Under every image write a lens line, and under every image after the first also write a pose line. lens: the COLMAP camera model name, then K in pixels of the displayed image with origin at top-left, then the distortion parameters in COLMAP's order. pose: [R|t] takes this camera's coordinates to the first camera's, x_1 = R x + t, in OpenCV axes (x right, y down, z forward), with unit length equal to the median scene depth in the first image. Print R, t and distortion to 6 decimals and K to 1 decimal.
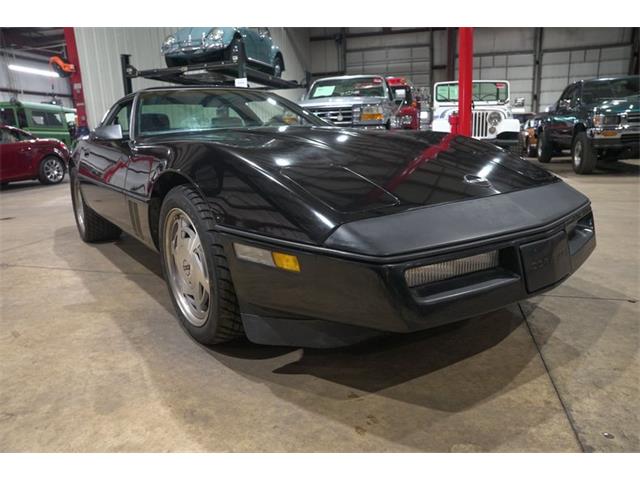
lens RADIAL K [[438.2, 0, 321.7], [0, 438.2, 239.7], [0, 0, 1]] dist [-0.136819, 0.105569]
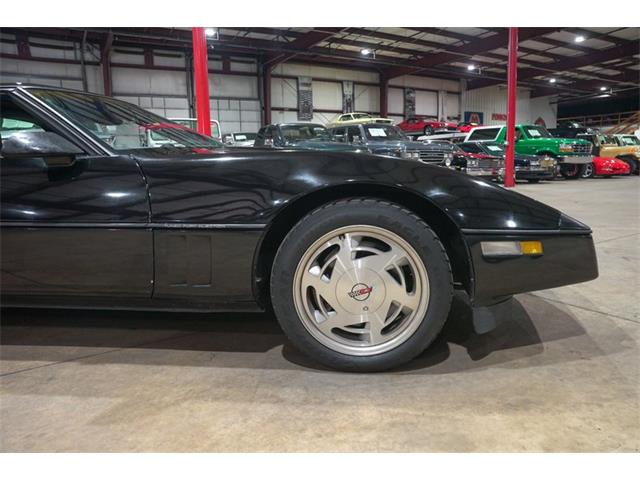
lens RADIAL K [[438.2, 0, 322.3], [0, 438.2, 239.4], [0, 0, 1]] dist [-0.136819, 0.105569]
pose [[0.689965, -0.105778, 0.716072, -0.295781], [0.171505, 0.984985, -0.019749, -0.011142], [-0.703232, 0.136436, 0.697747, 0.124068]]
